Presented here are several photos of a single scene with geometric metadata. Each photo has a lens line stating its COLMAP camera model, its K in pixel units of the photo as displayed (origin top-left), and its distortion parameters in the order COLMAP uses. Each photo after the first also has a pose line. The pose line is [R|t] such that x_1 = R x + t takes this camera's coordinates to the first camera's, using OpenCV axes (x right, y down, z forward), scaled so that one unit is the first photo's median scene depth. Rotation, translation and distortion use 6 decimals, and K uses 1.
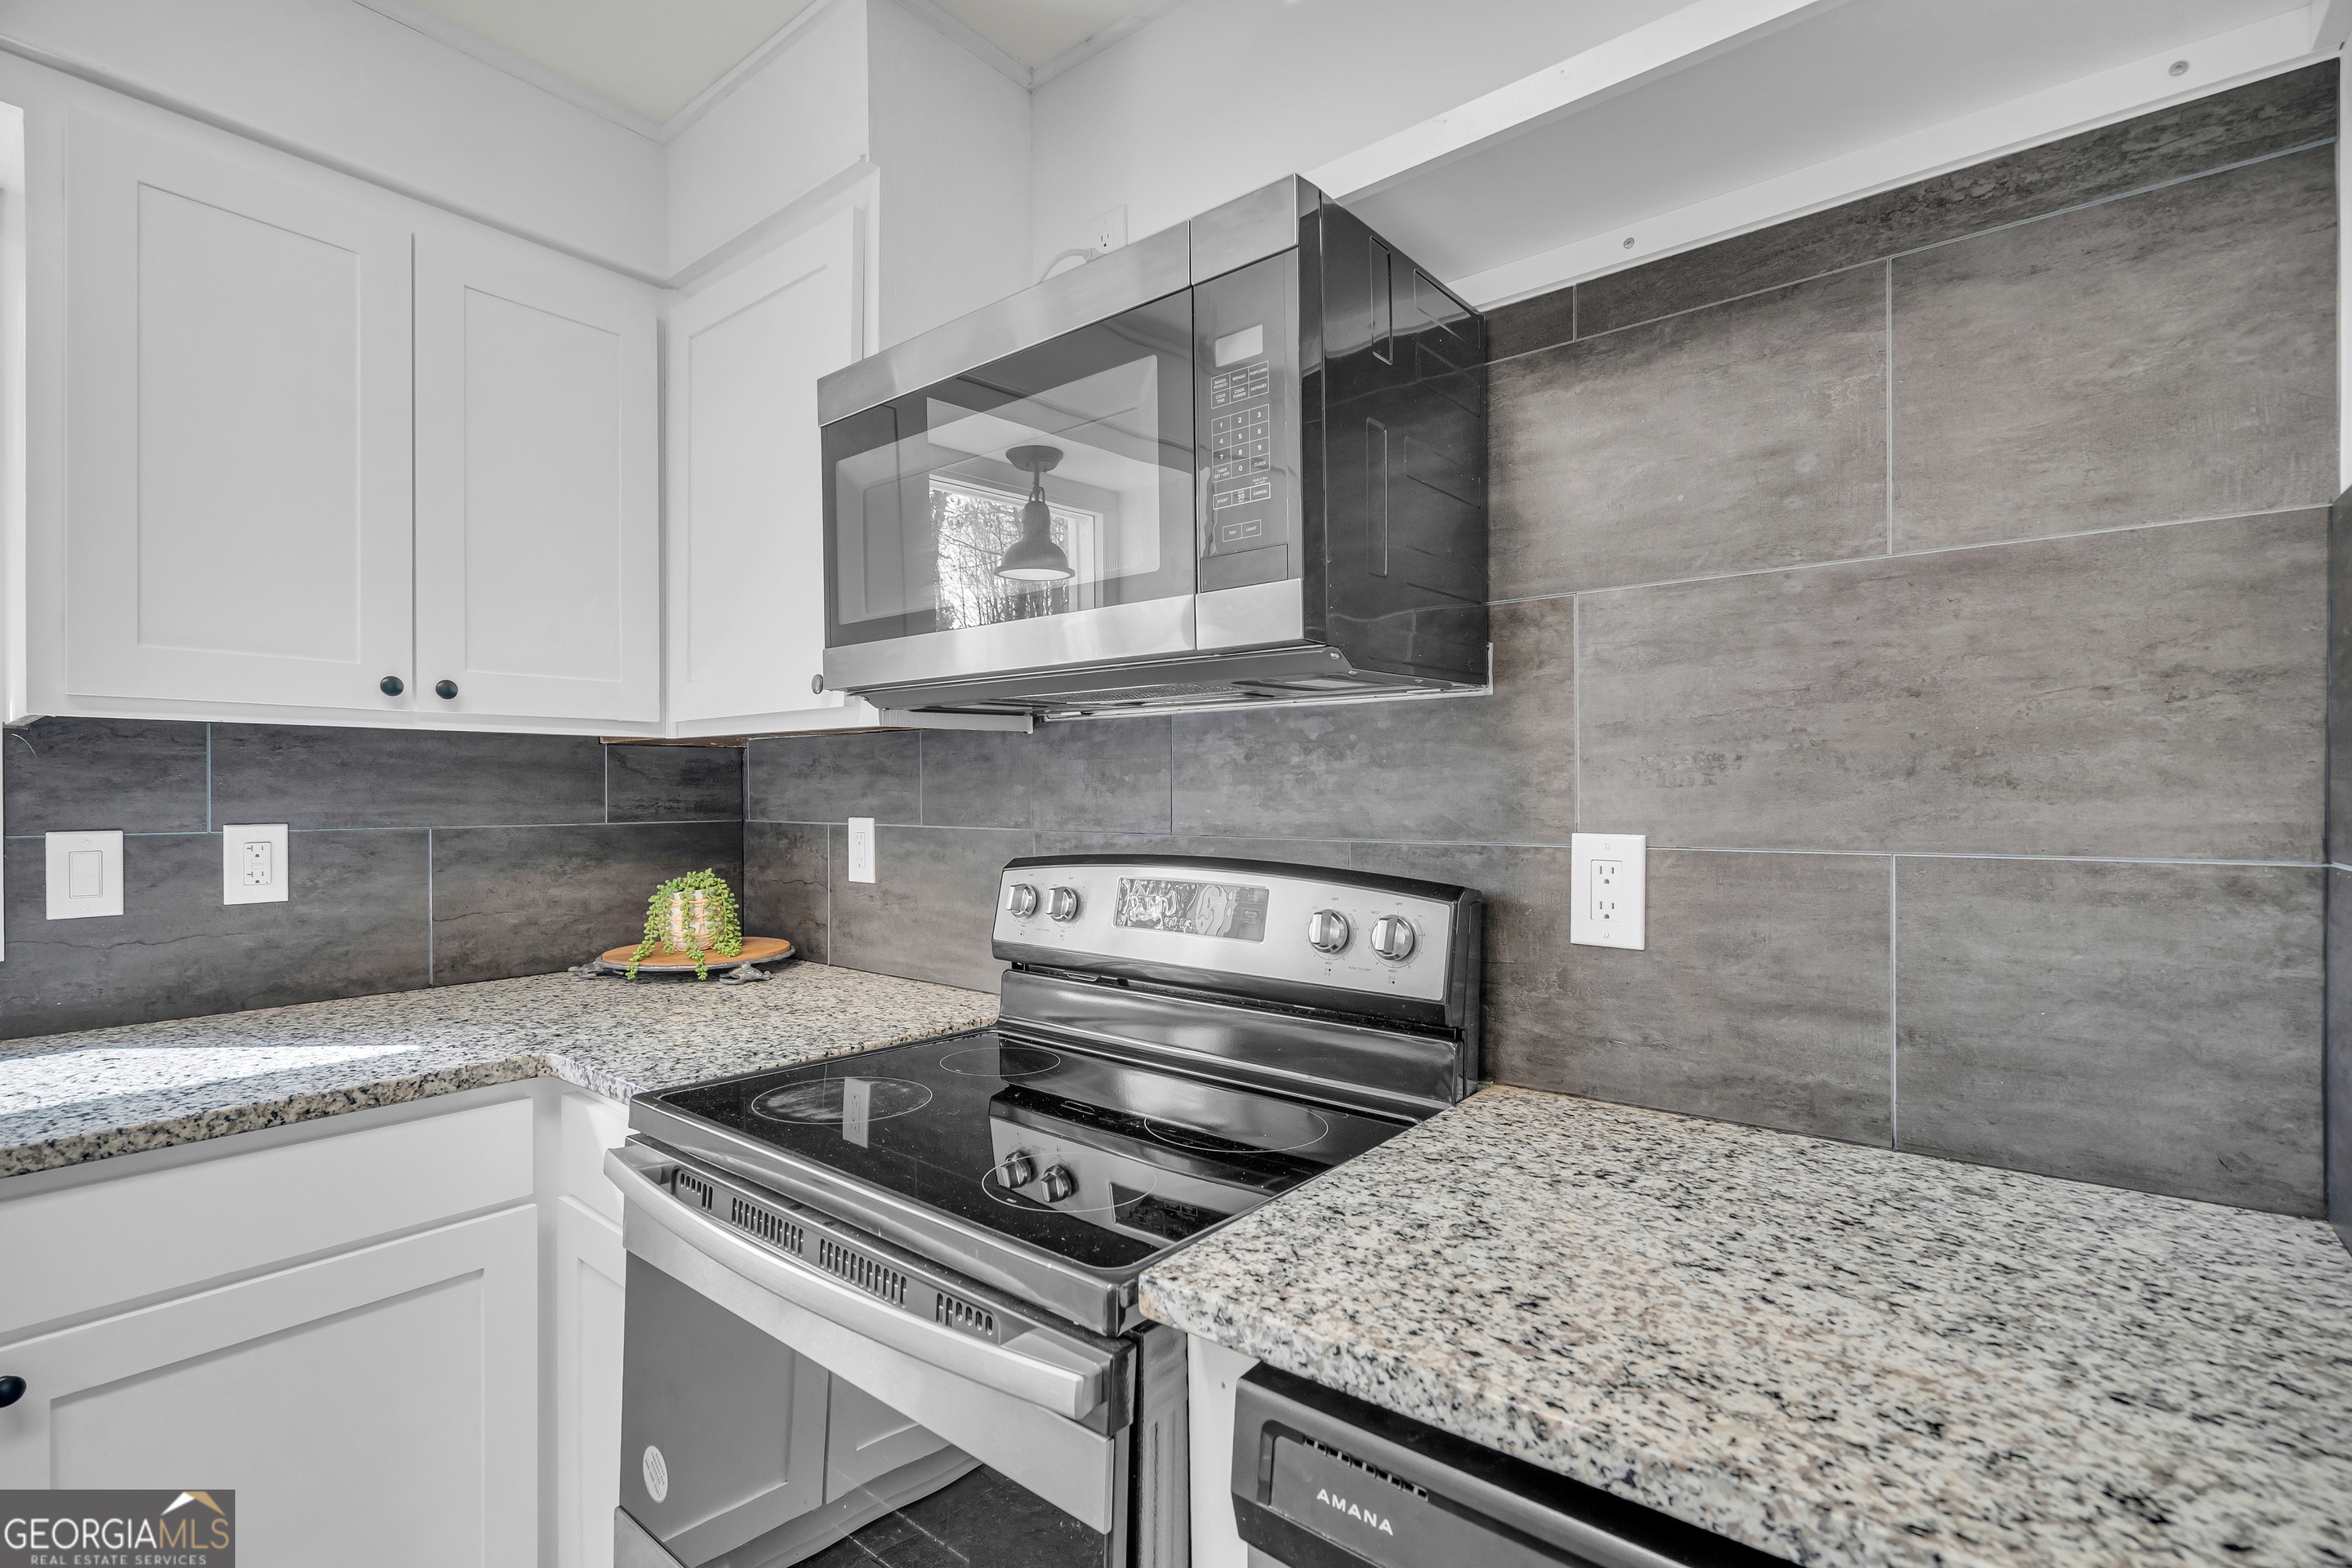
lens RADIAL K [[1098.5, 0, 1184.1], [0, 1098.5, 799.6], [0, 0, 1]] dist [-0.002703, -0.000199]
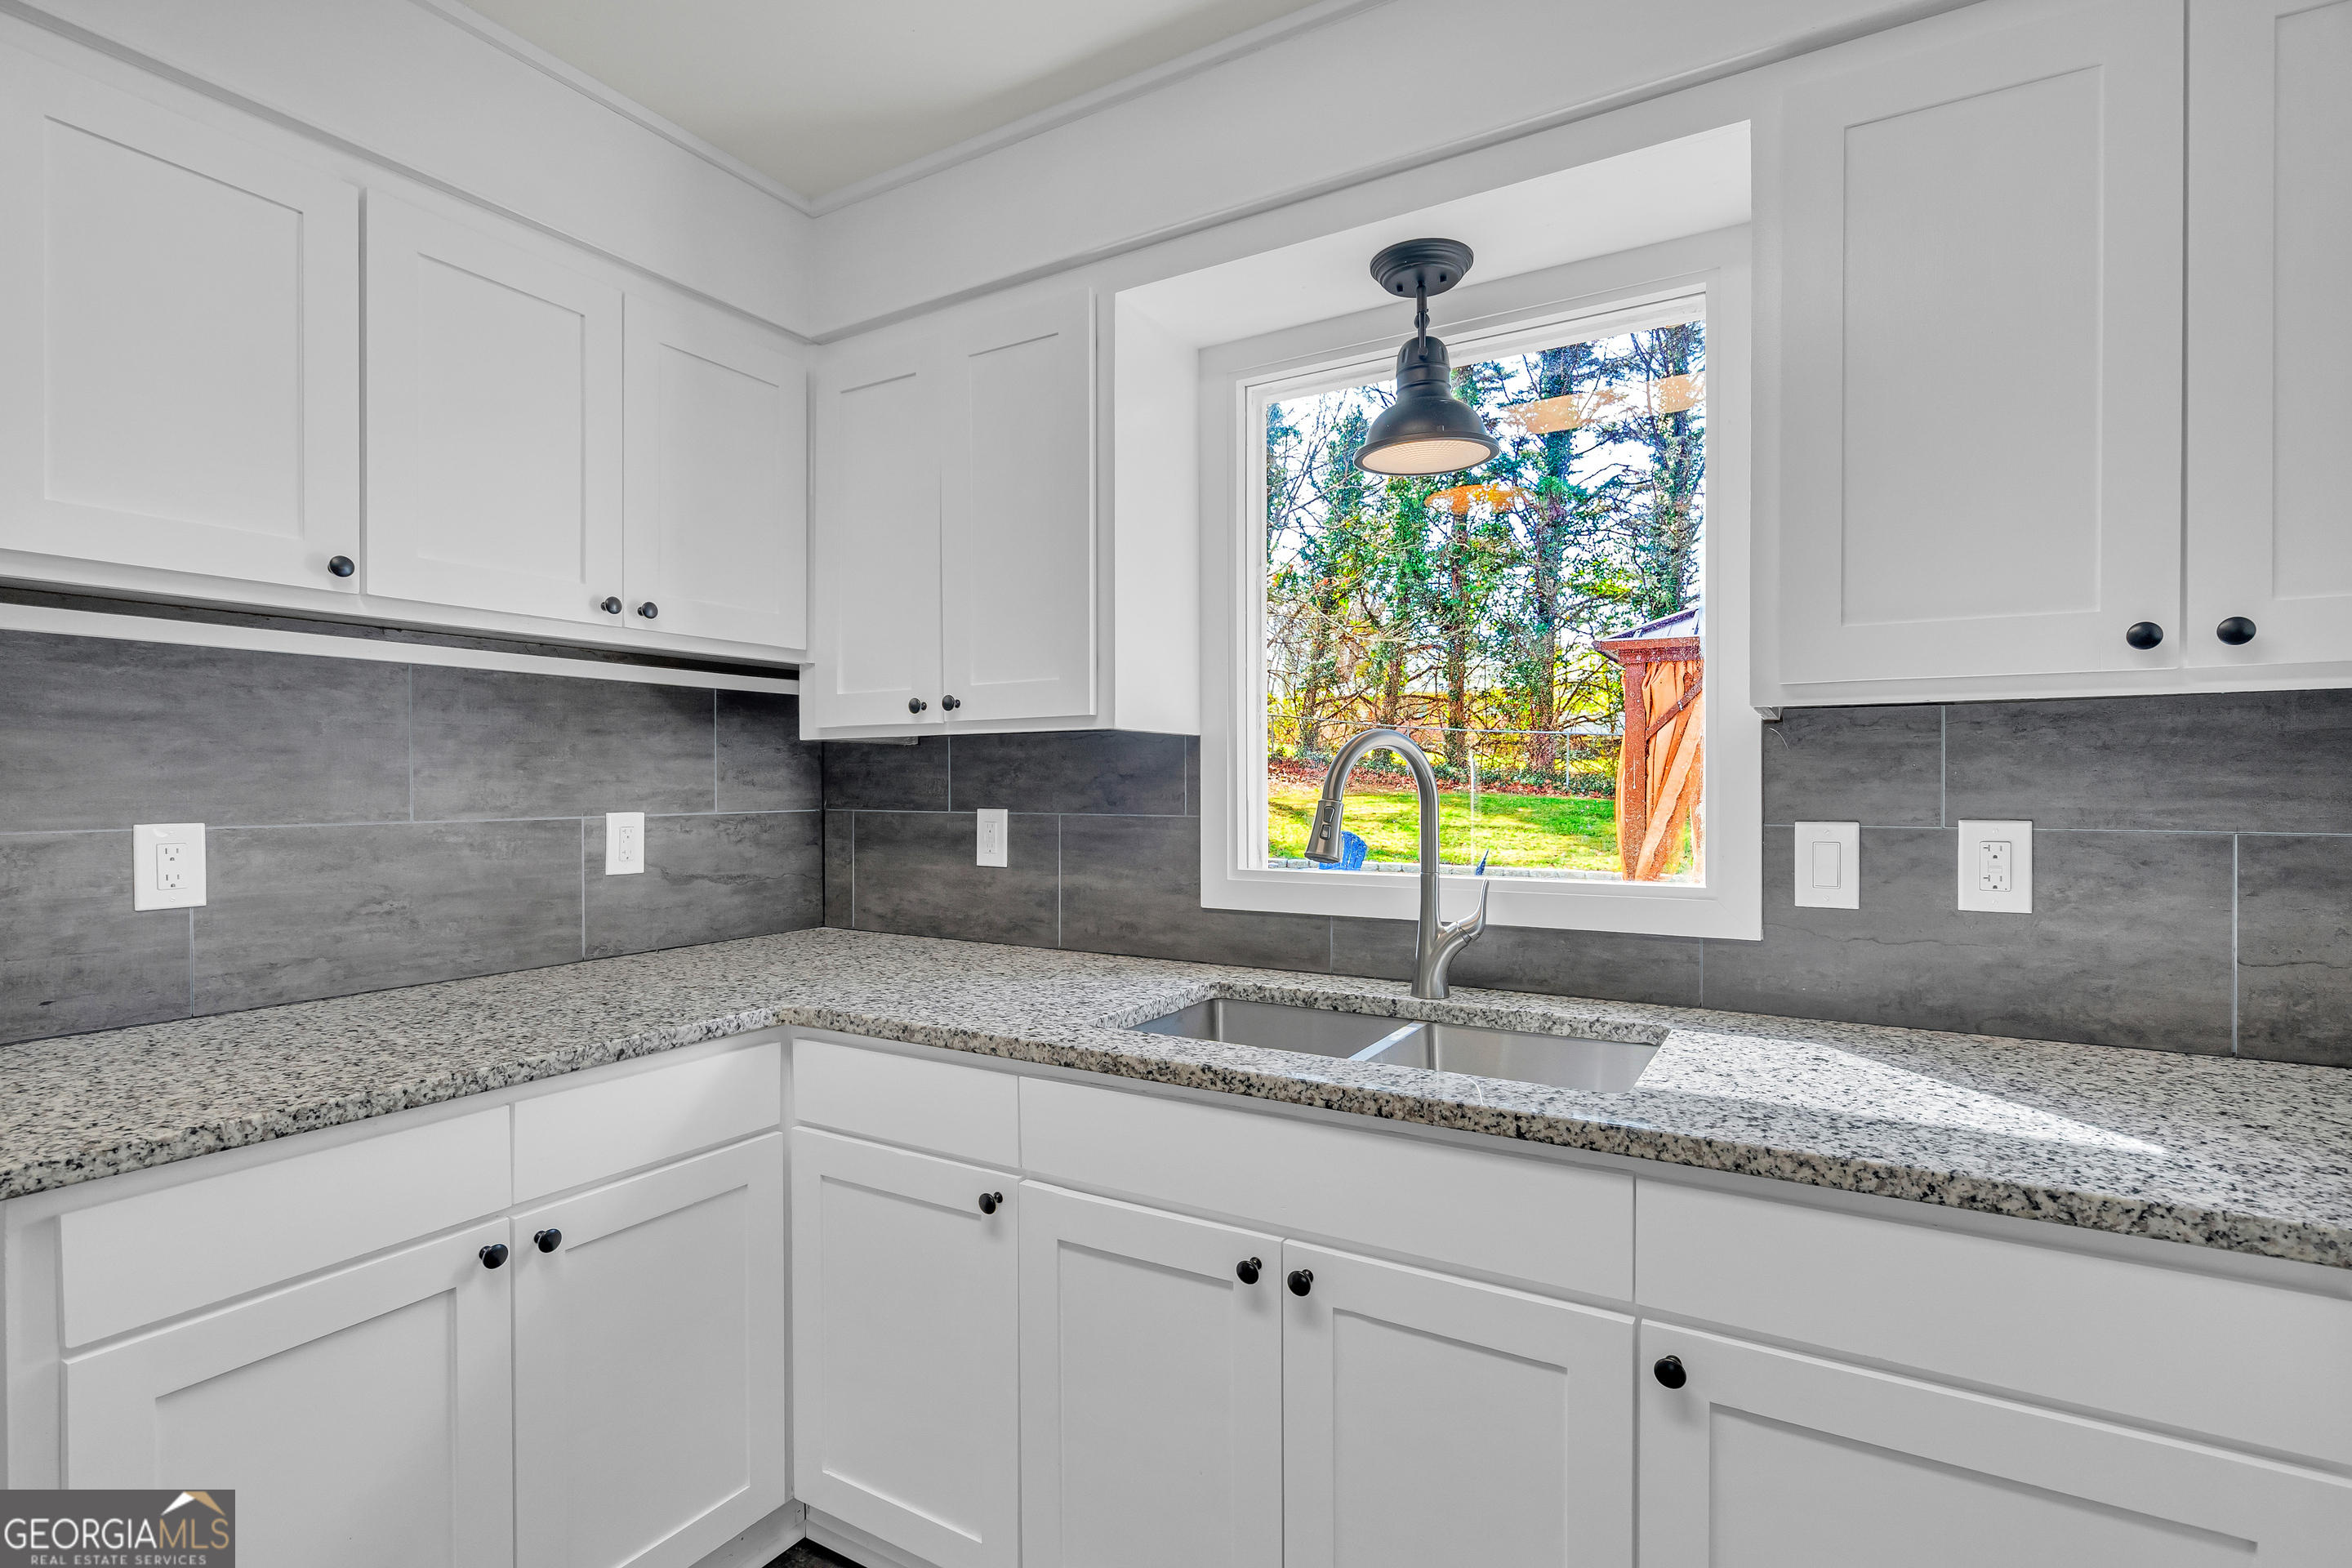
lens RADIAL K [[1044.4, 0, 1233.3], [0, 1044.4, 791.7], [0, 0, 1]] dist [-0.002143, 0.000011]
pose [[0.122868, 0.007810, -0.992392, -0.112761], [-0.005986, 0.999957, 0.007128, -0.002080], [0.992405, 0.005065, 0.122909, 0.316351]]
